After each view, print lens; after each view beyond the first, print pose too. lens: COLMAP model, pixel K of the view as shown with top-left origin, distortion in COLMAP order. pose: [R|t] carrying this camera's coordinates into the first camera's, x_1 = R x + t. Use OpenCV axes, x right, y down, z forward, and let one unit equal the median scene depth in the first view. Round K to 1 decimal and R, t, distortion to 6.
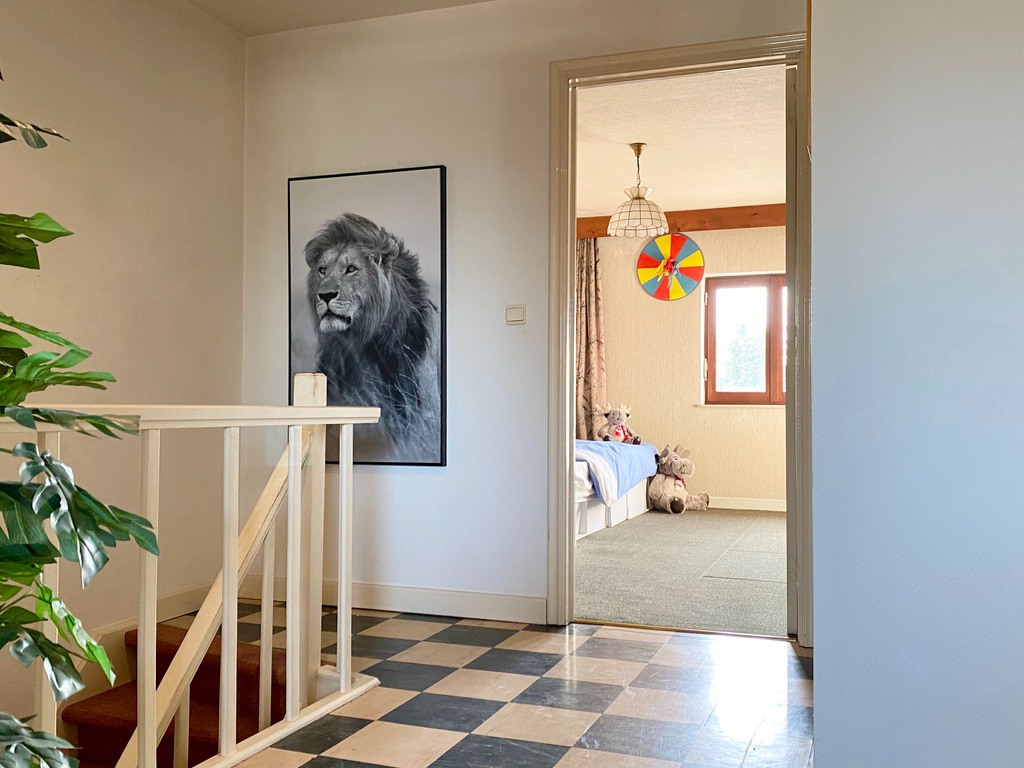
lens RADIAL K [[951.0, 0, 508.5], [0, 951.0, 381.1], [0, 0, 1]] dist [0.084089, 0.000000]
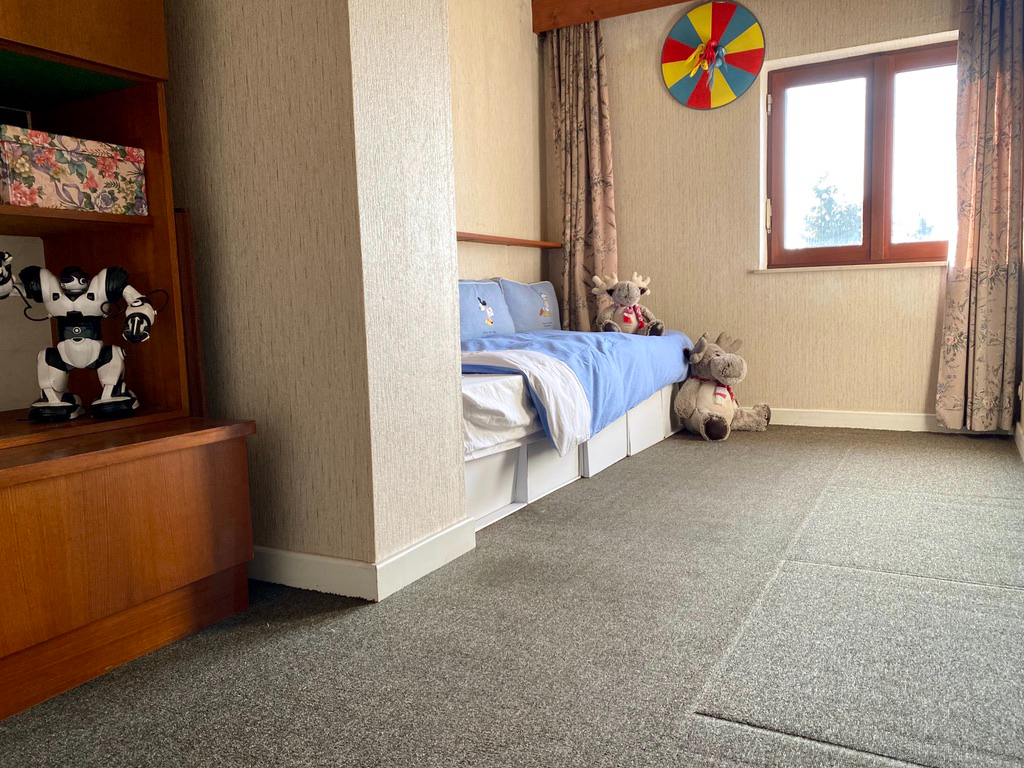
lens RADIAL K [[775.0, 0, 540.3], [0, 775.0, 408.2], [0, 0, 1]] dist [0.004134, -0.000367]
pose [[0.992386, -0.026562, -0.120266, 0.111843], [0.045498, 0.986461, 0.157561, 0.027287], [0.114452, -0.161833, 0.980158, 0.438073]]
